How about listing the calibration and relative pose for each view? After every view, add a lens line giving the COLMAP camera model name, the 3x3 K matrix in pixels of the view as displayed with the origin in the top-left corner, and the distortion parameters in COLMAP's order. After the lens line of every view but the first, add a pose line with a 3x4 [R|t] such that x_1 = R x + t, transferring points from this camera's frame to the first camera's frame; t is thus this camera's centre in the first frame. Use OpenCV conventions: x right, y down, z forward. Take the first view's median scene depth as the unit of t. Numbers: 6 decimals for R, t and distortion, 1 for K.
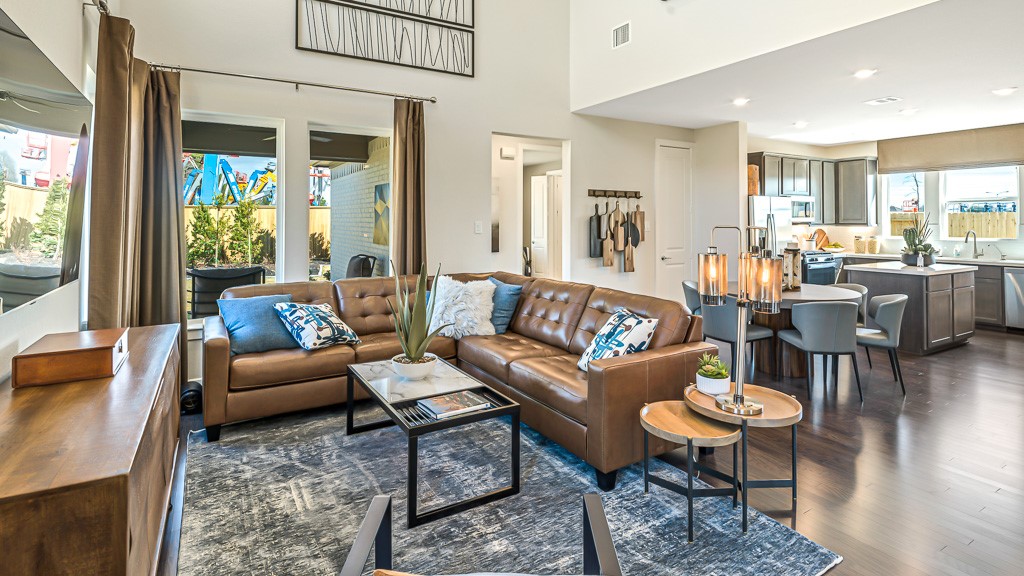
lens RADIAL K [[510.0, 0, 516.0], [0, 510.0, 212.1], [0, 0, 1]] dist [0.001567, -0.004217]
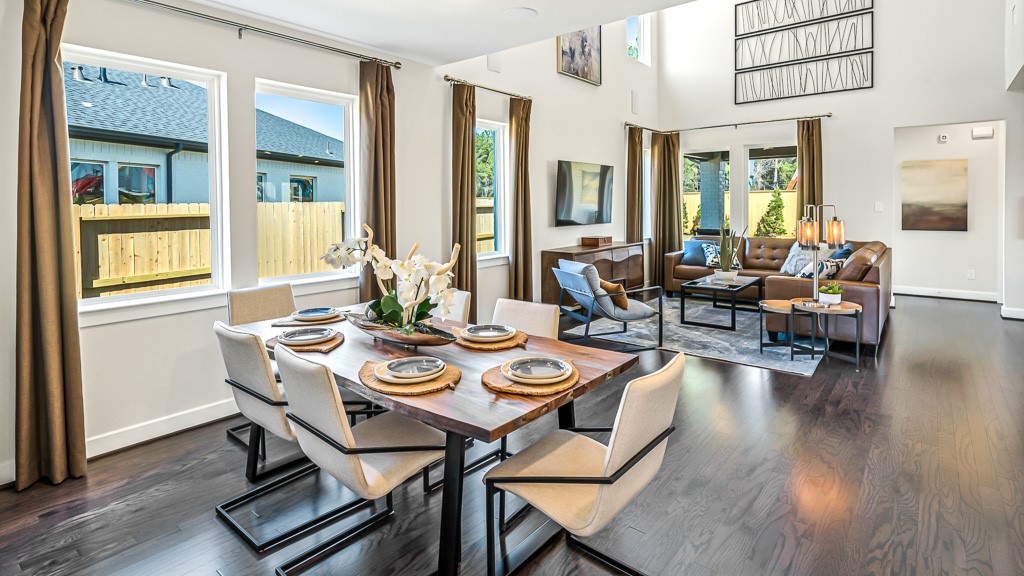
lens RADIAL K [[510.0, 0, 516.4], [0, 510.0, 217.5], [0, 0, 1]] dist [0.001567, -0.004217]
pose [[0.345862, 0.019069, -0.938092, 0.817654], [0.025091, 0.999248, 0.029563, -0.003295], [0.937950, -0.033762, 0.345124, -0.276045]]
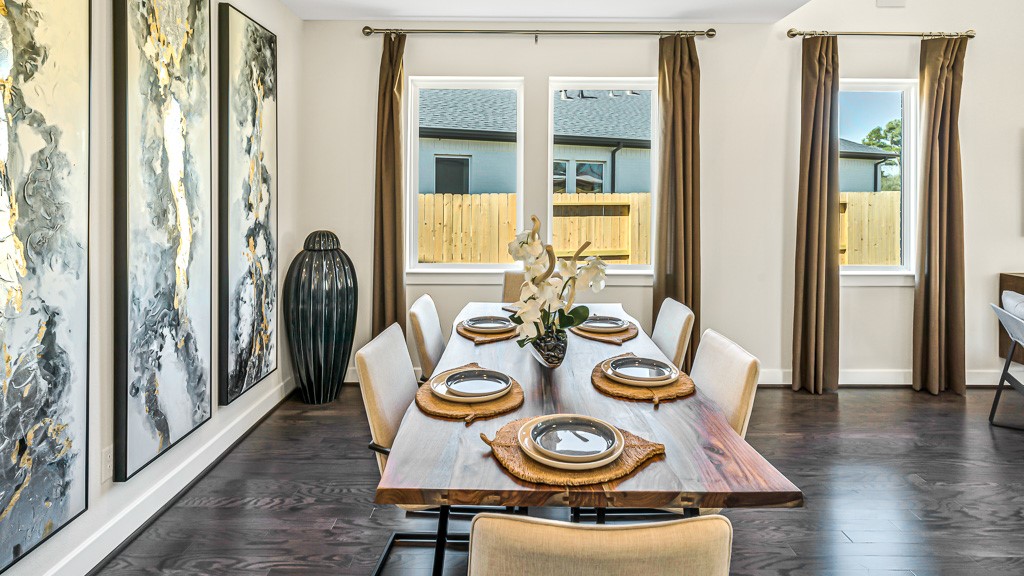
lens RADIAL K [[510.0, 0, 520.4], [0, 510.0, 195.5], [0, 0, 1]] dist [0.001567, -0.004217]
pose [[-0.505951, -0.005420, -0.862545, 0.715135], [0.009445, 0.999885, -0.011823, 0.000429], [0.862510, -0.014129, -0.505842, -0.045683]]
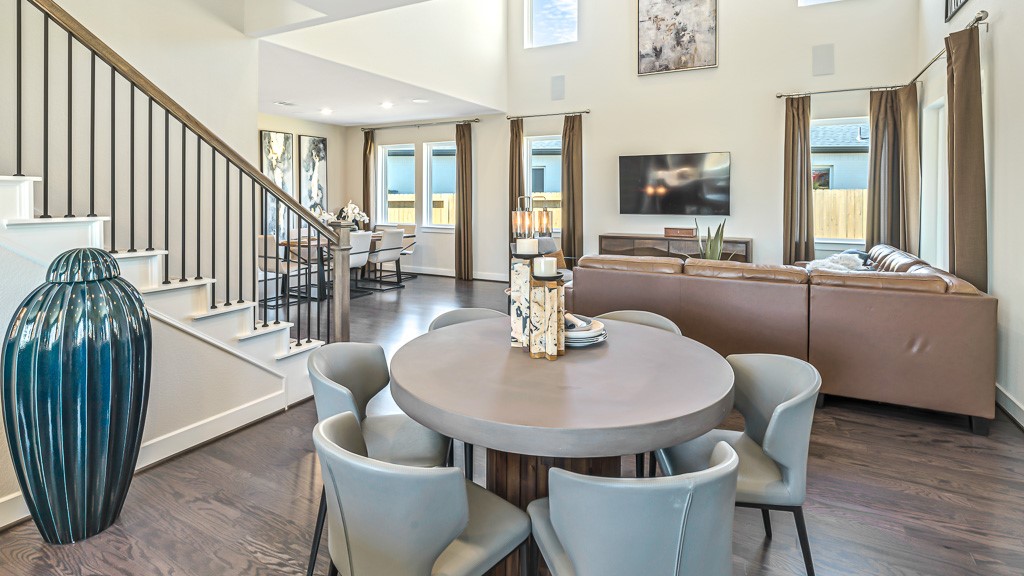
lens RADIAL K [[510.0, 0, 517.2], [0, 510.0, 200.5], [0, 0, 1]] dist [0.001567, -0.004217]
pose [[-0.855027, 0.001950, -0.518580, 0.682299], [0.005348, 0.999973, -0.005057, 0.023703], [0.518557, -0.007097, -0.855014, 1.199935]]
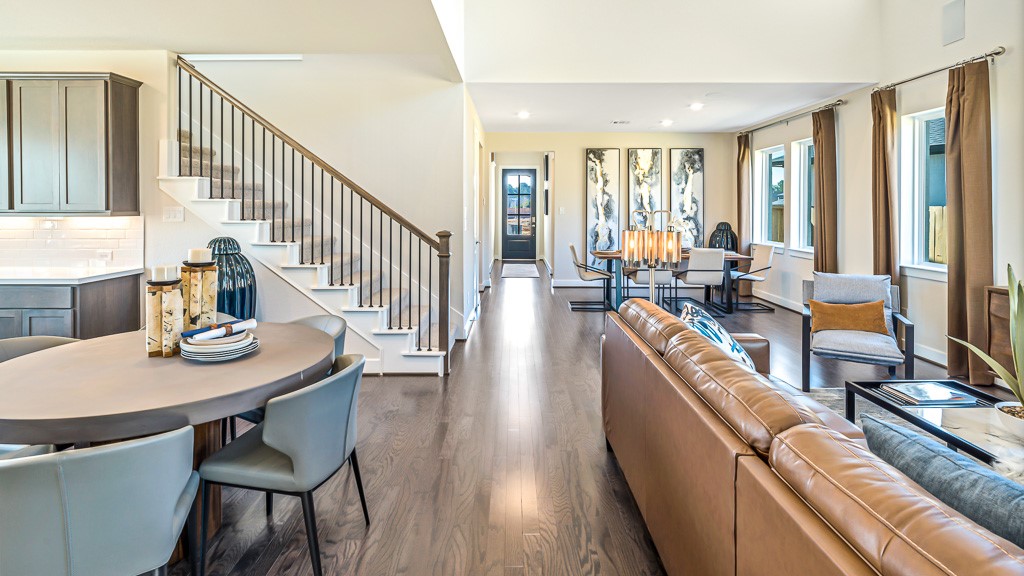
lens RADIAL K [[510.0, 0, 508.9], [0, 510.0, 208.2], [0, 0, 1]] dist [0.001567, -0.004217]
pose [[-0.855441, -0.003728, 0.517887, 0.028715], [-0.011499, 0.999864, -0.011795, 0.019187], [-0.517773, -0.016045, -0.855368, 1.111376]]
